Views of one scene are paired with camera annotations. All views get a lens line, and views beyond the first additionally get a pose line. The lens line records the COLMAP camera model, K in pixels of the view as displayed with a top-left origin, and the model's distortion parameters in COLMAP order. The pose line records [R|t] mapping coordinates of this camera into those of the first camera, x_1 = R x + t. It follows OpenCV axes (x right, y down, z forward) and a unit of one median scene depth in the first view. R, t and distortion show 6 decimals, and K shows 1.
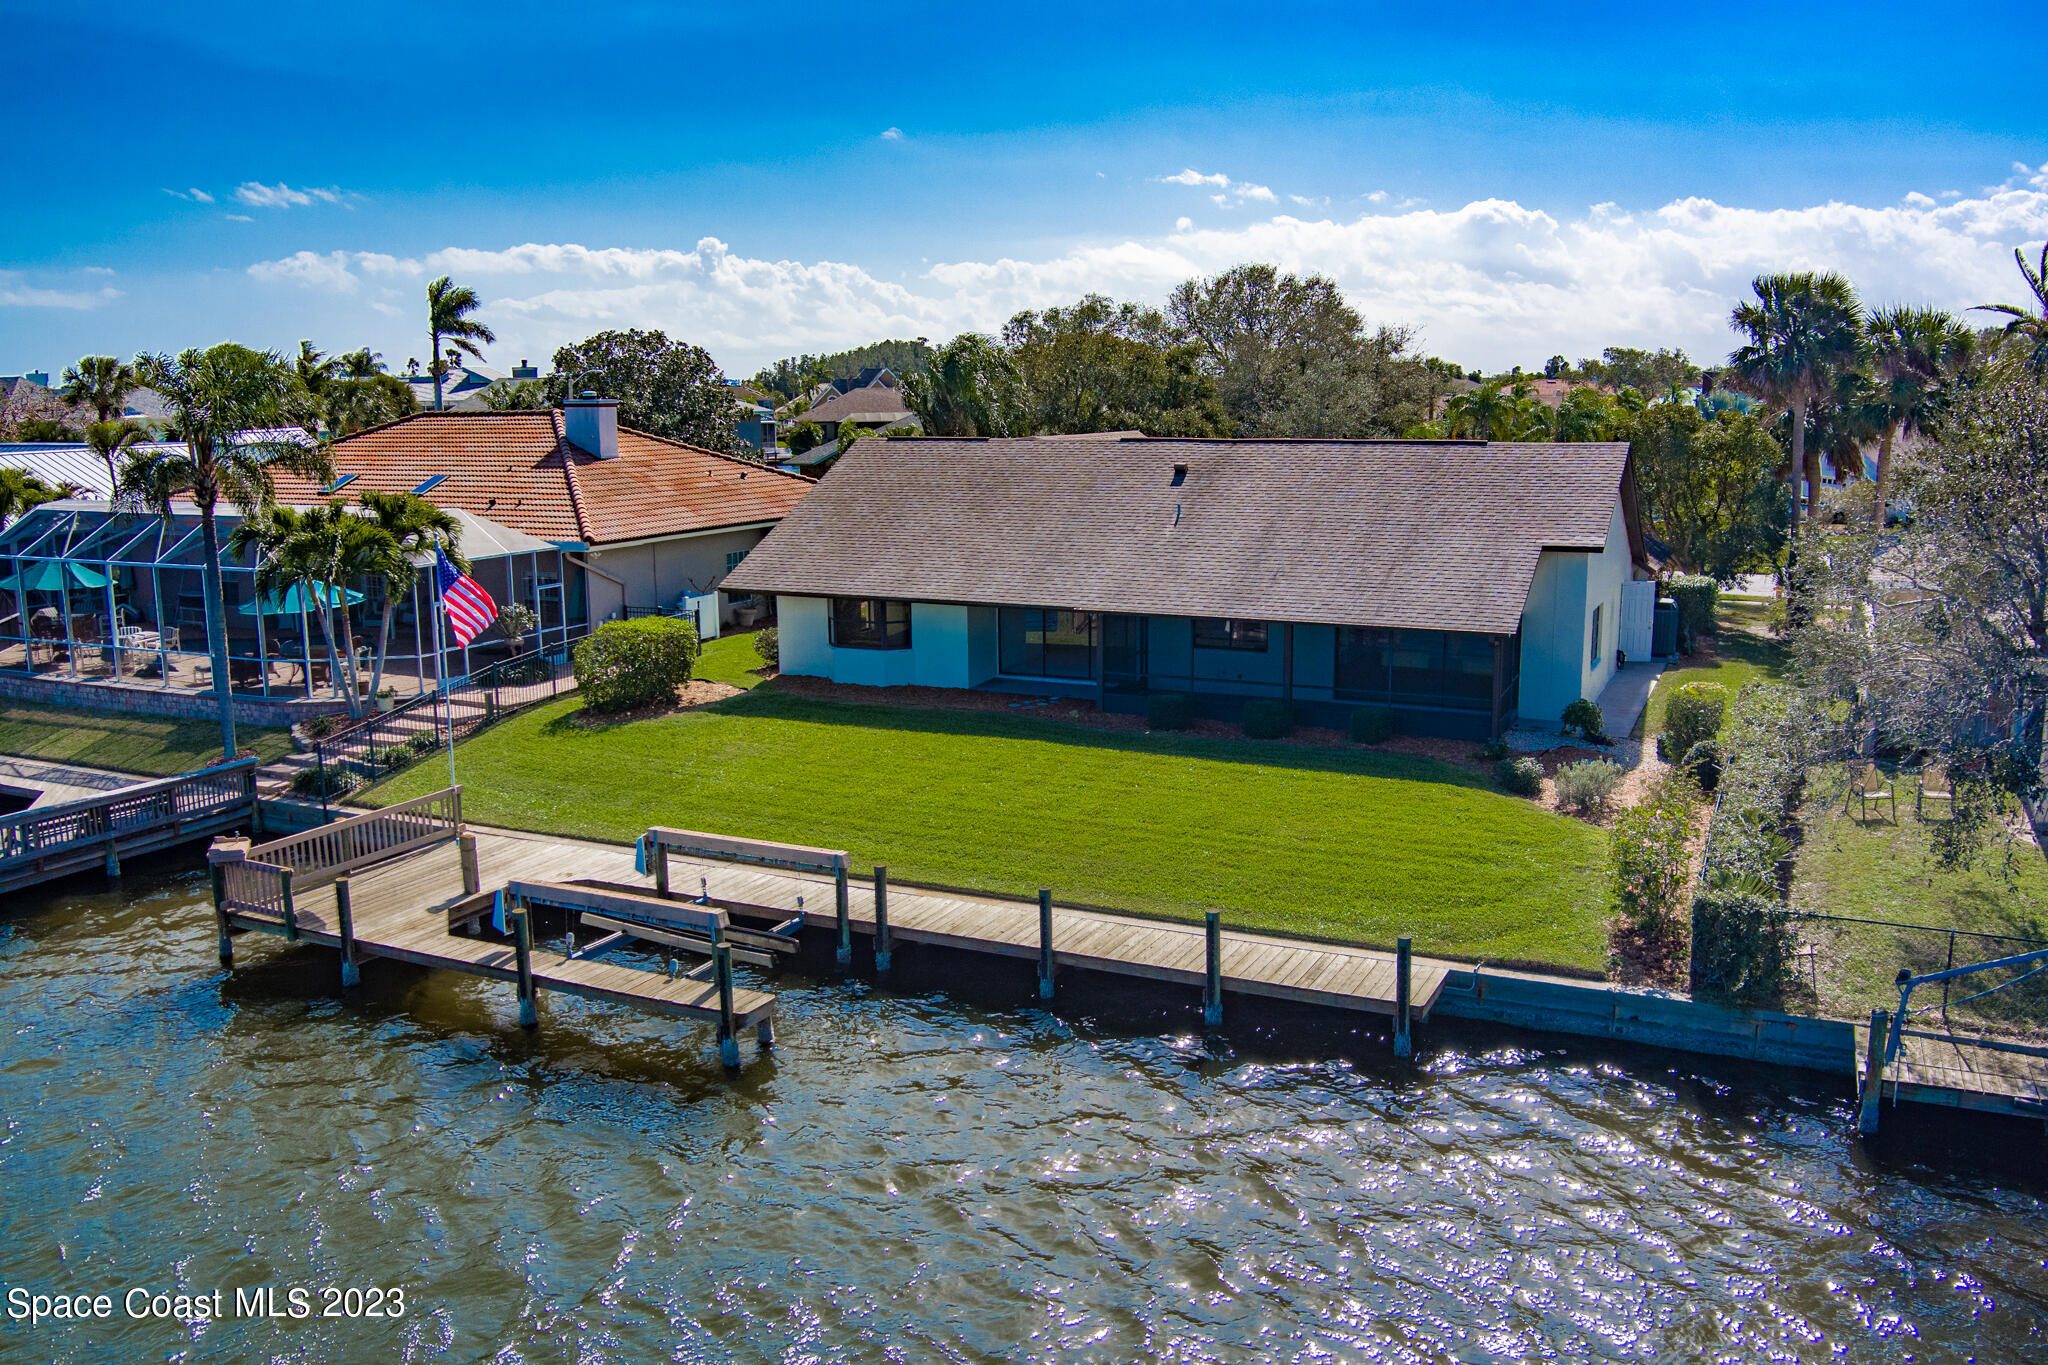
lens RADIAL K [[1640.1, 0, 1027.7], [0, 1640.1, 718.1], [0, 0, 1]] dist [-0.071168, 0.001433]
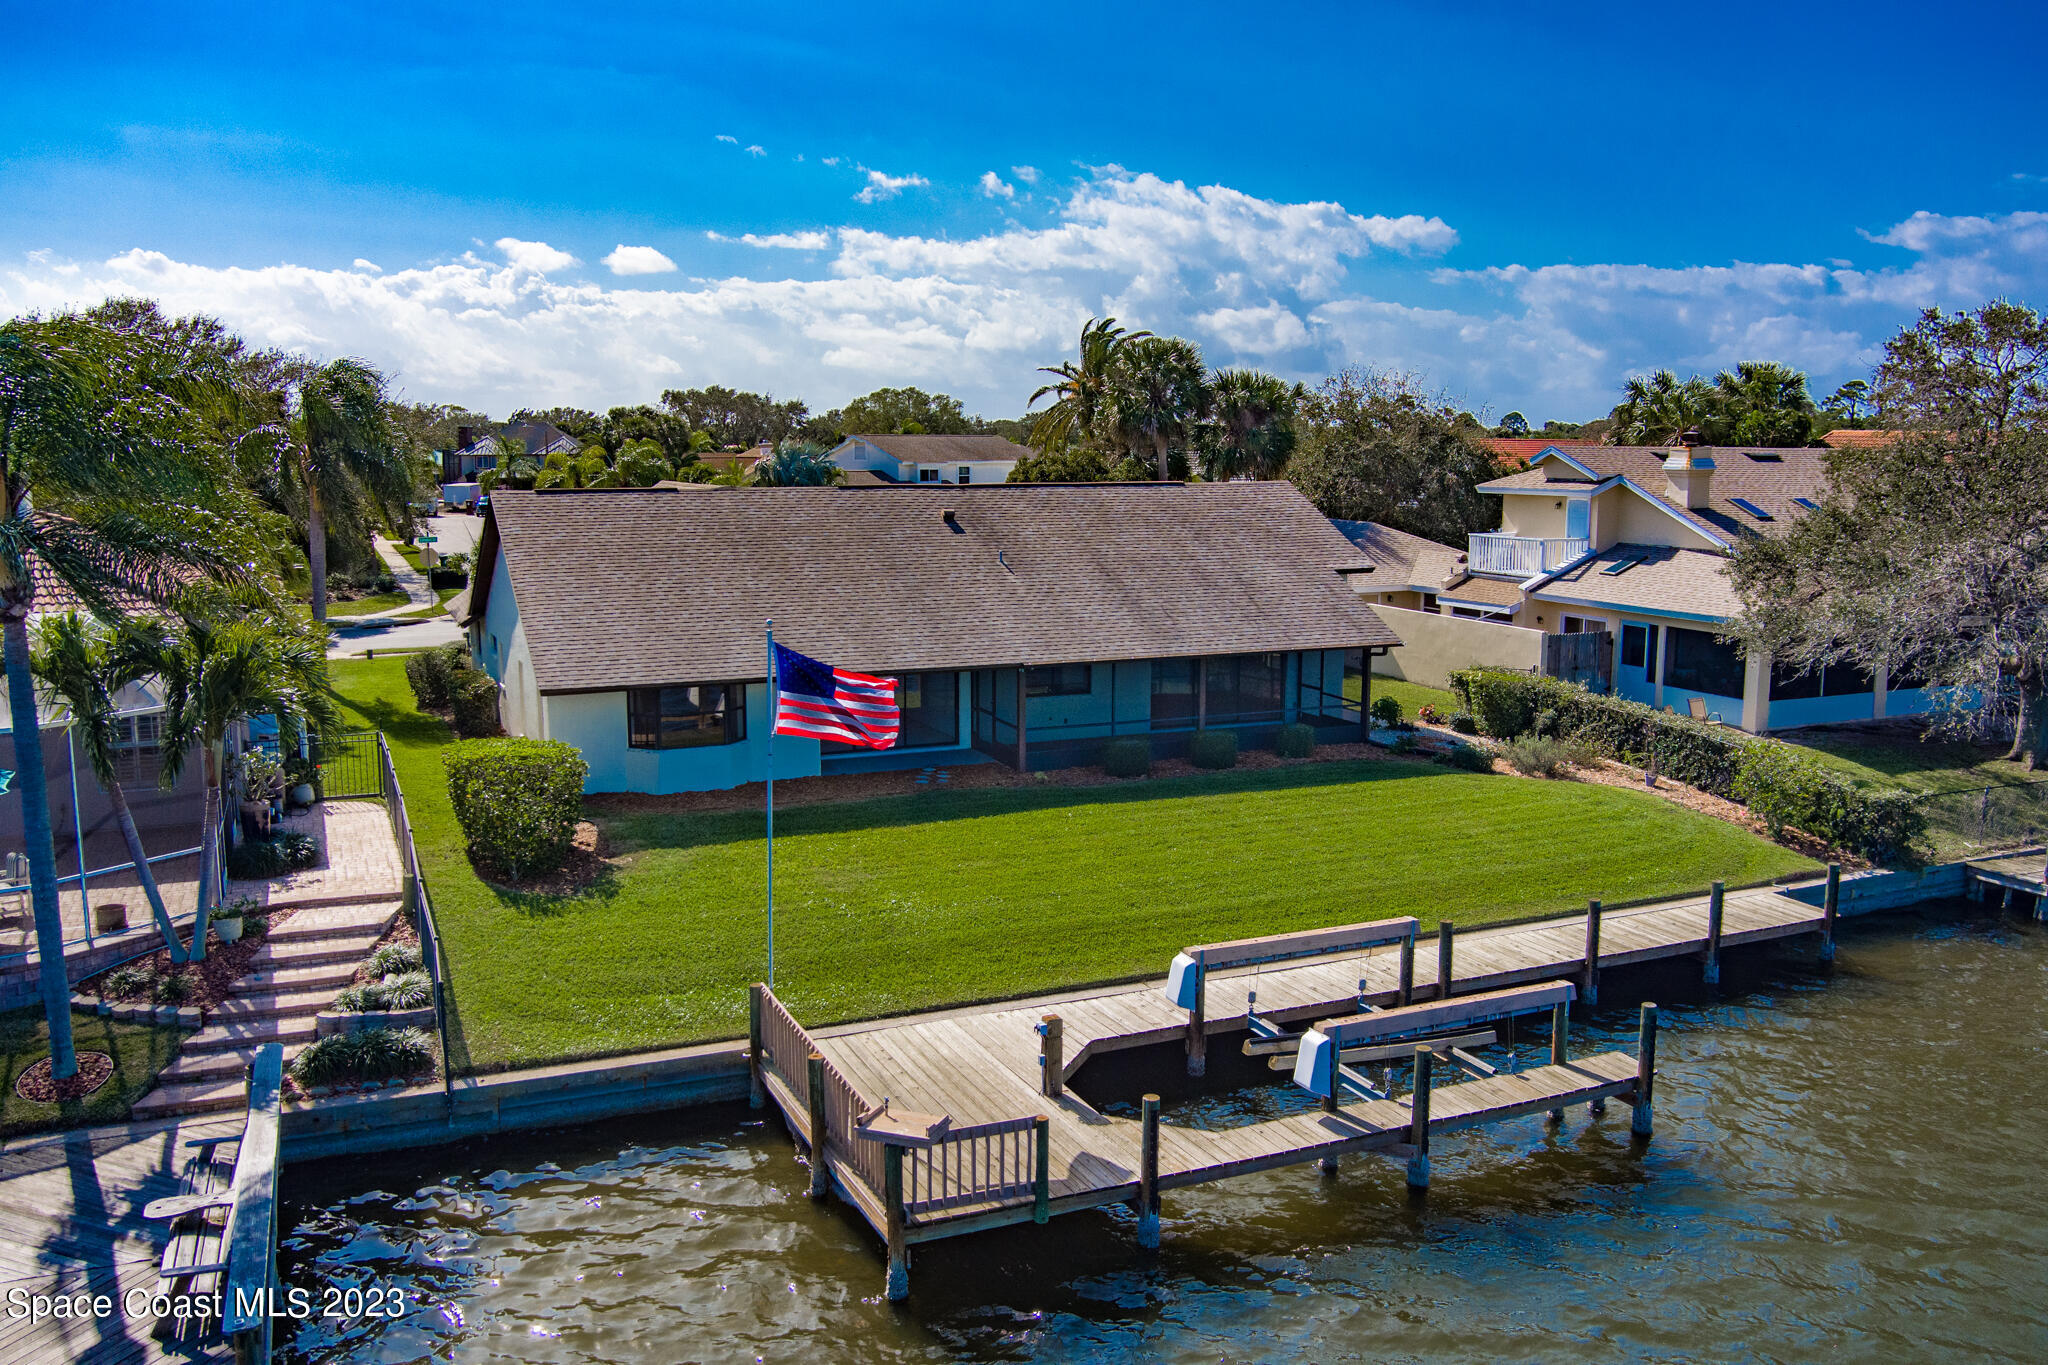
lens RADIAL K [[1655.0, 0, 1024.0], [0, 1655.0, 682.5], [0, 0, 1]] dist [-0.072377, -0.000354]
pose [[0.640057, -0.097800, 0.762078, -0.874335], [0.141591, 0.989892, 0.008116, -0.081138], [-0.755169, 0.102709, 0.647434, 0.497468]]
